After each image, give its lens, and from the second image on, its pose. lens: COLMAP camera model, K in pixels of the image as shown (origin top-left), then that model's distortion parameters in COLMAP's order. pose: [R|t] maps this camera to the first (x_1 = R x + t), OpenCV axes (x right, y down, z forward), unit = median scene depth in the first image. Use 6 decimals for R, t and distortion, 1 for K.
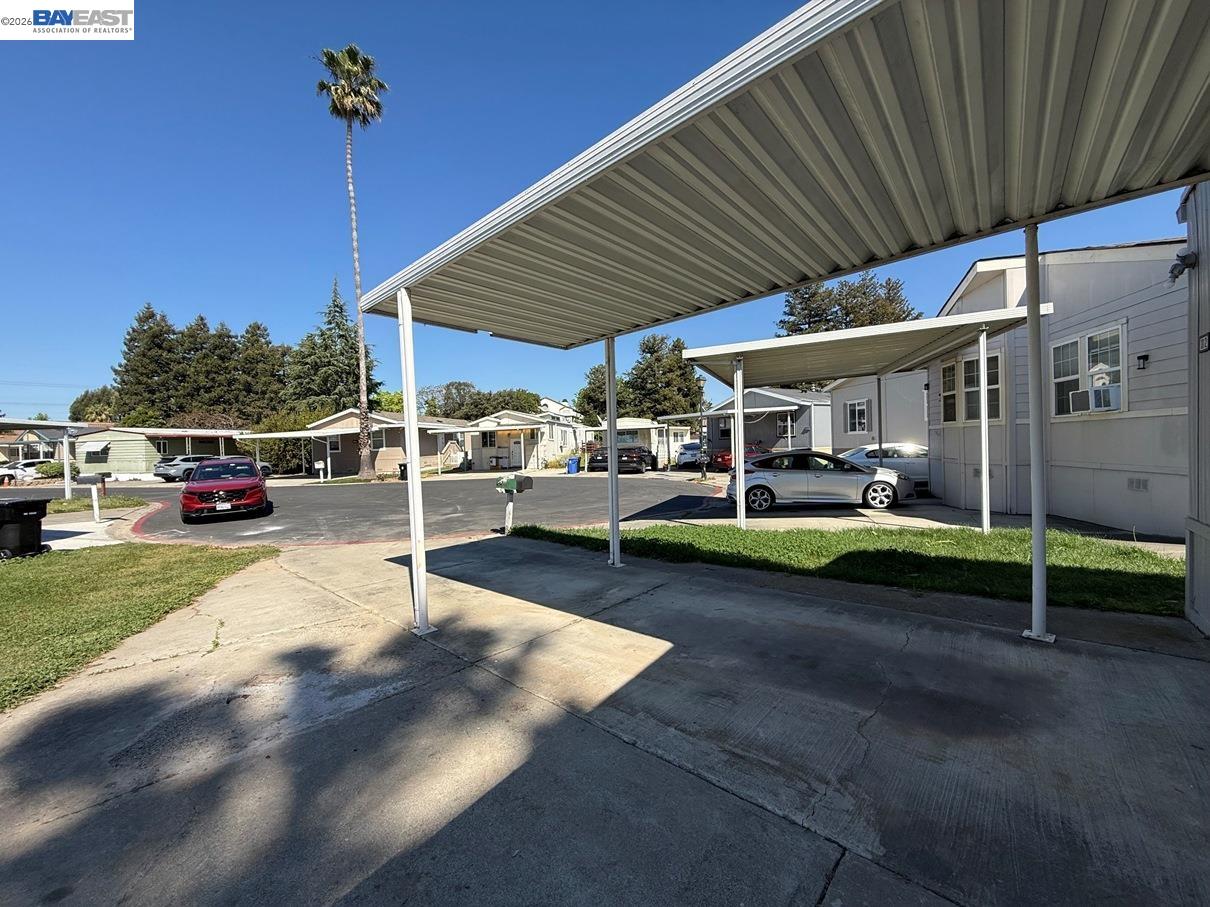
lens RADIAL K [[480.7, 0, 602.6], [0, 480.7, 454.5], [0, 0, 1]] dist [0.001482, -0.000228]
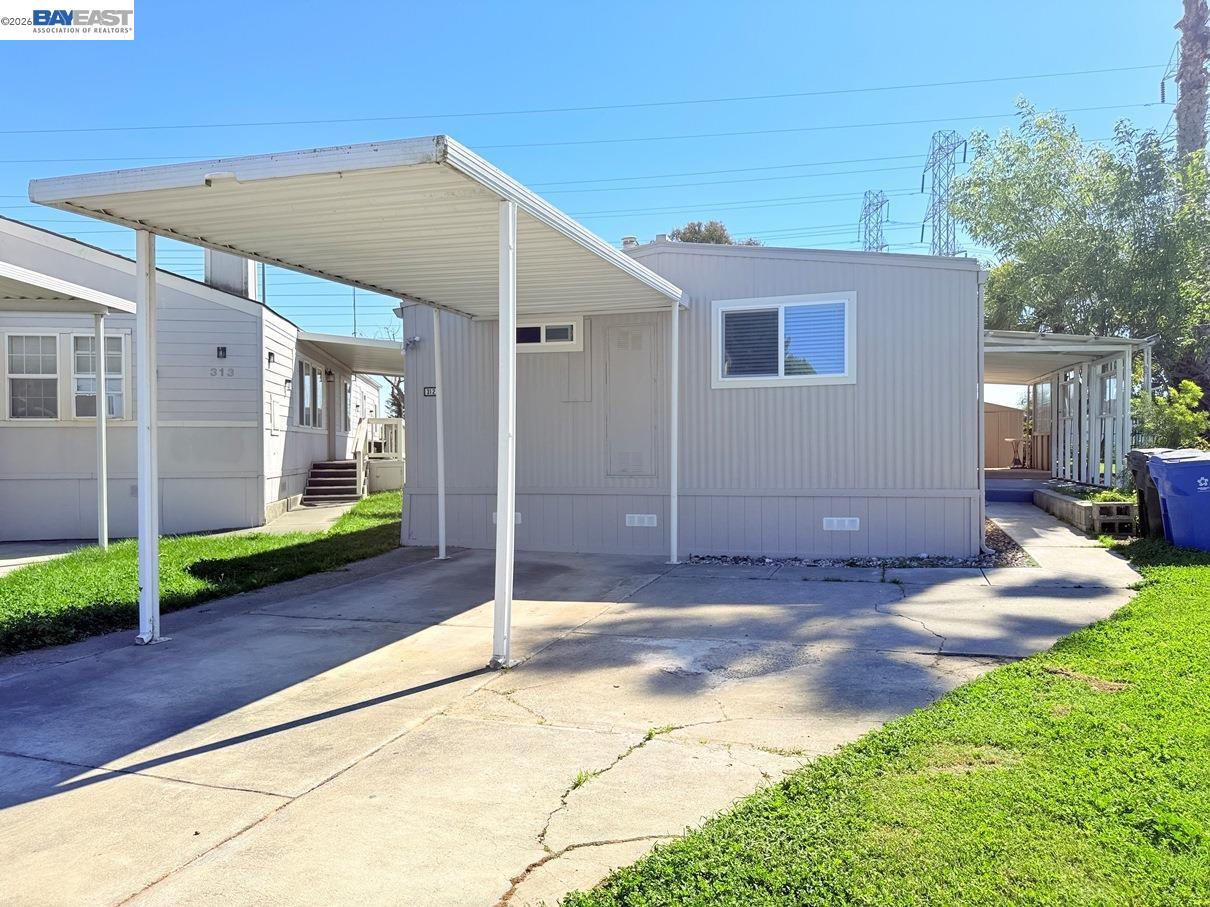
lens RADIAL K [[855.7, 0, 599.7], [0, 855.7, 458.1], [0, 0, 1]] dist [0.053143, -0.003446]
pose [[-0.407942, 0.023775, 0.912698, -1.068747], [0.031667, 0.999428, -0.011880, 0.045940], [-0.912458, 0.024057, -0.408462, 0.909022]]
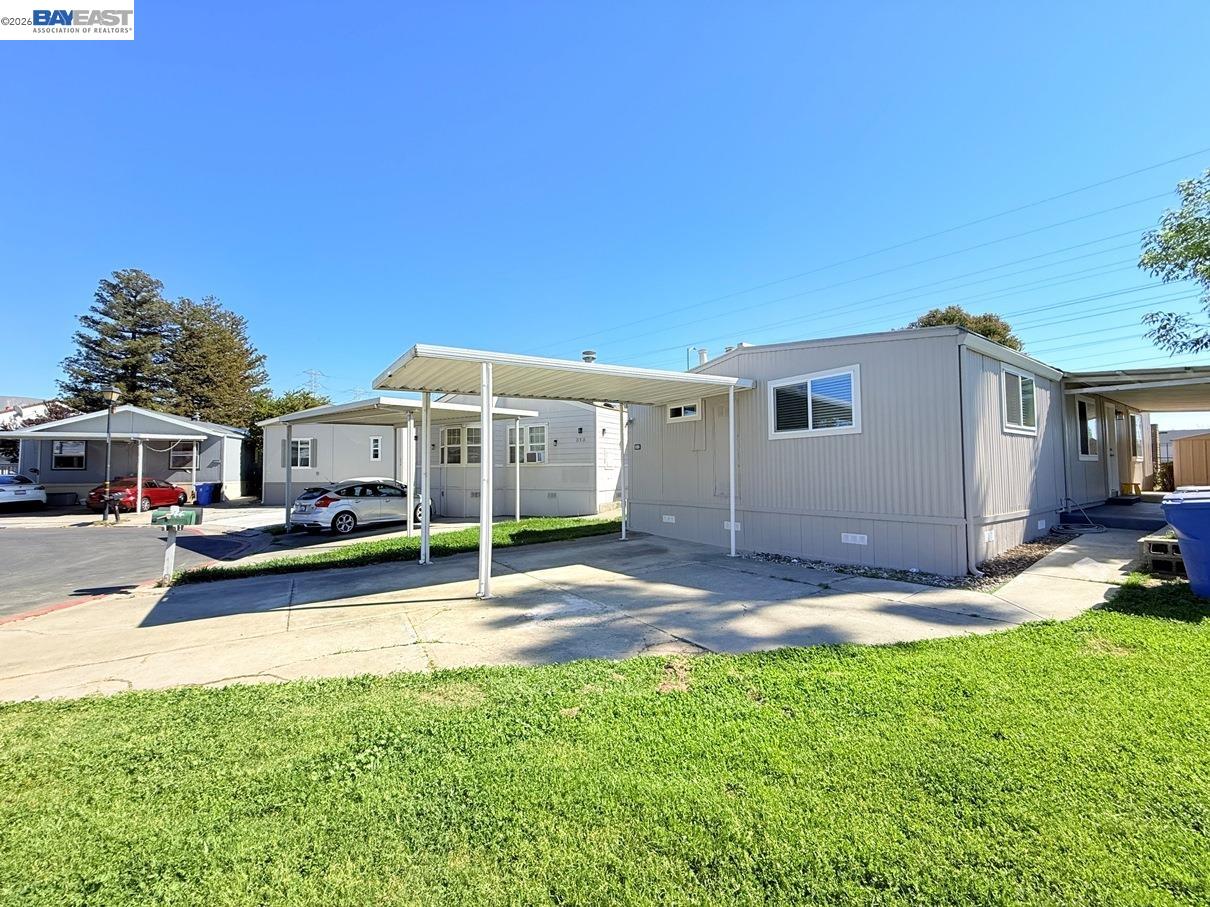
lens RADIAL K [[480.7, 0, 600.5], [0, 480.7, 453.3], [0, 0, 1]] dist [0.001482, -0.000228]
pose [[0.260426, 0.064888, 0.963311, -1.106093], [0.014592, 0.997361, -0.071127, 0.029468], [-0.965384, 0.032580, 0.258792, 0.184729]]
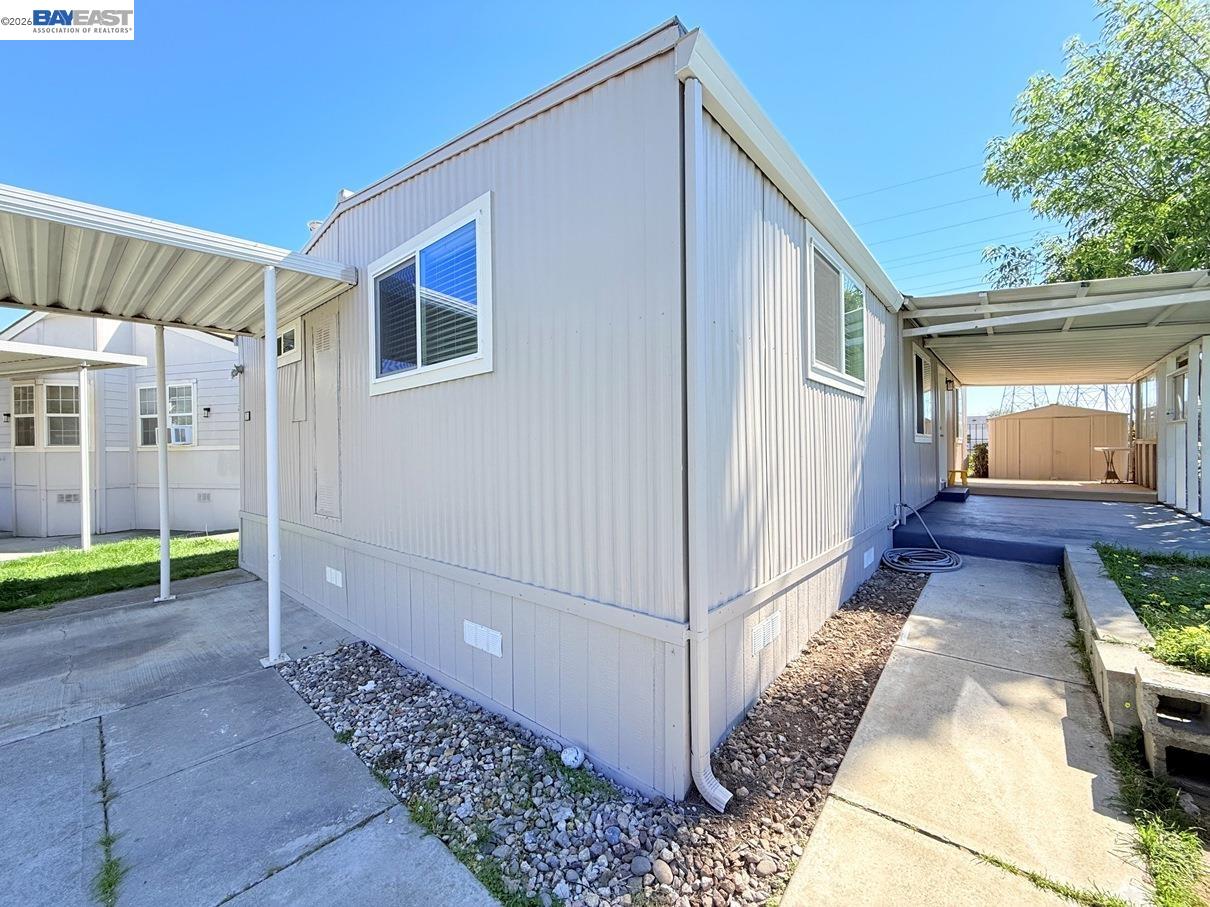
lens RADIAL K [[480.7, 0, 603.0], [0, 480.7, 454.0], [0, 0, 1]] dist [0.001482, -0.000228]
pose [[0.013522, 0.024655, 0.999605, -0.313619], [0.026654, 0.999332, -0.025009, 0.000508], [-0.999553, 0.026981, 0.012856, -0.211376]]
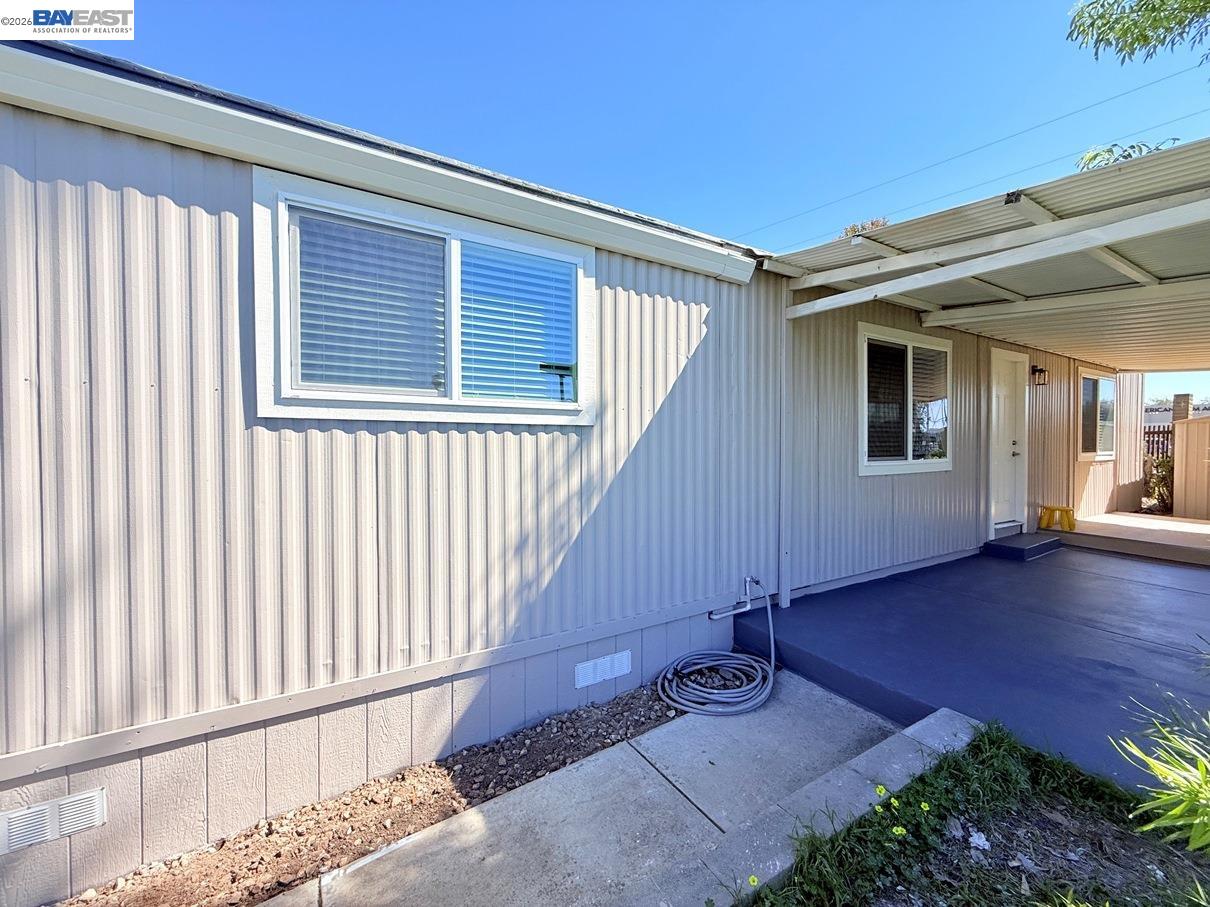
lens RADIAL K [[480.7, 0, 594.7], [0, 480.7, 455.8], [0, 0, 1]] dist [0.001482, -0.000228]
pose [[0.331935, 0.004436, 0.943292, -0.050583], [0.003598, 0.999976, -0.005969, -0.054649], [-0.943295, 0.005376, 0.331911, -0.714480]]
